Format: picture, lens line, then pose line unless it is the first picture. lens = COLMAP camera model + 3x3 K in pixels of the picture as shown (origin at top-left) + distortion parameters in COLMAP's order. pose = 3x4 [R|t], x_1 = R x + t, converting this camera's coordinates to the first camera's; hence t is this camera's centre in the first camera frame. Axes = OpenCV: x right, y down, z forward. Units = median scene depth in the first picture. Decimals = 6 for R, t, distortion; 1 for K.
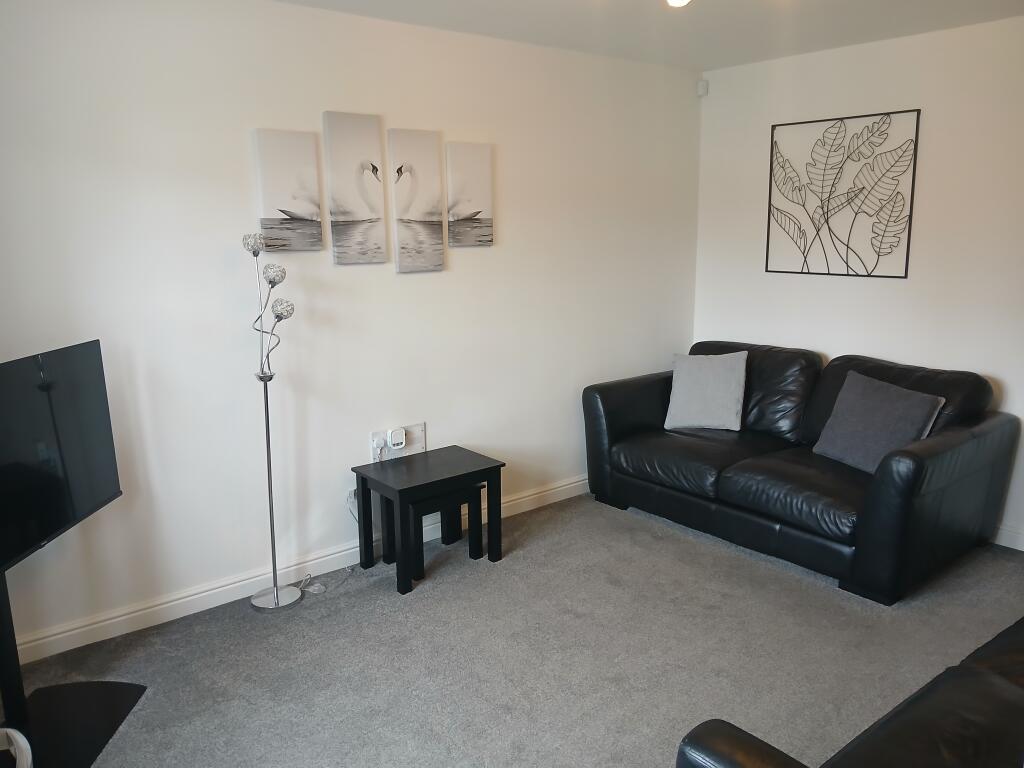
lens RADIAL K [[809.1, 0, 510.3], [0, 809.1, 396.5], [0, 0, 1]] dist [-0.000262, -0.017032]
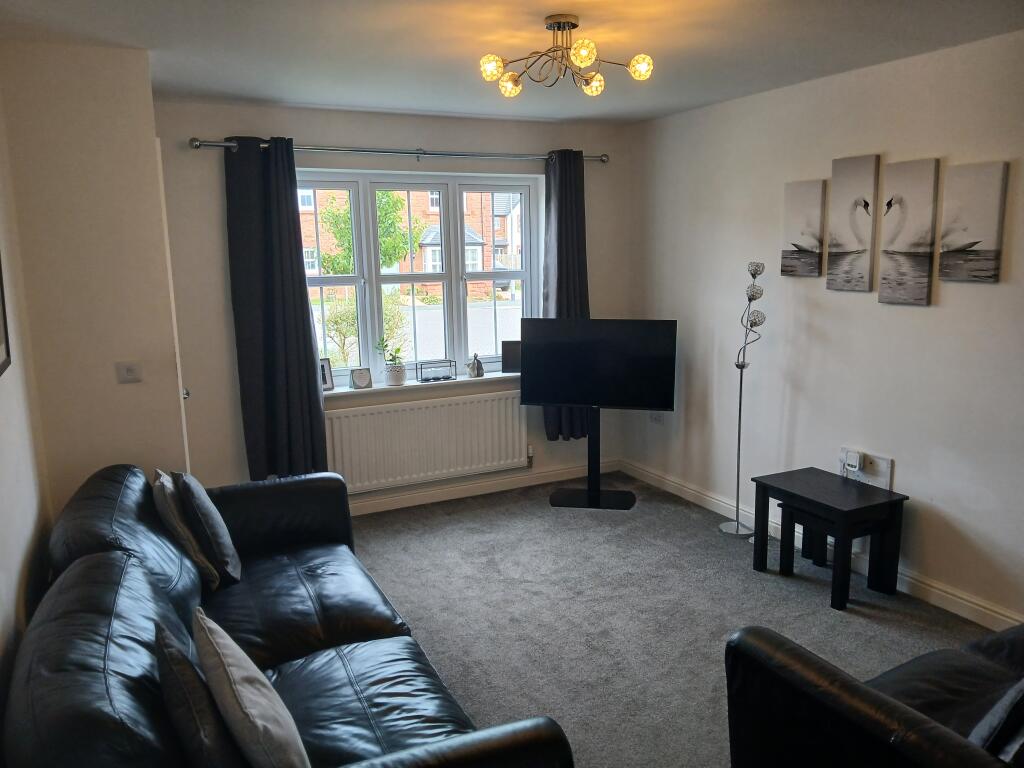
lens RADIAL K [[809.1, 0, 510.3], [0, 809.1, 396.5], [0, 0, 1]] dist [-0.000262, -0.017032]
pose [[-0.247231, 0.178081, -0.952452, 1.006907], [-0.195335, 0.953625, 0.229005, -0.189774], [0.949063, 0.242664, -0.200980, 0.822480]]
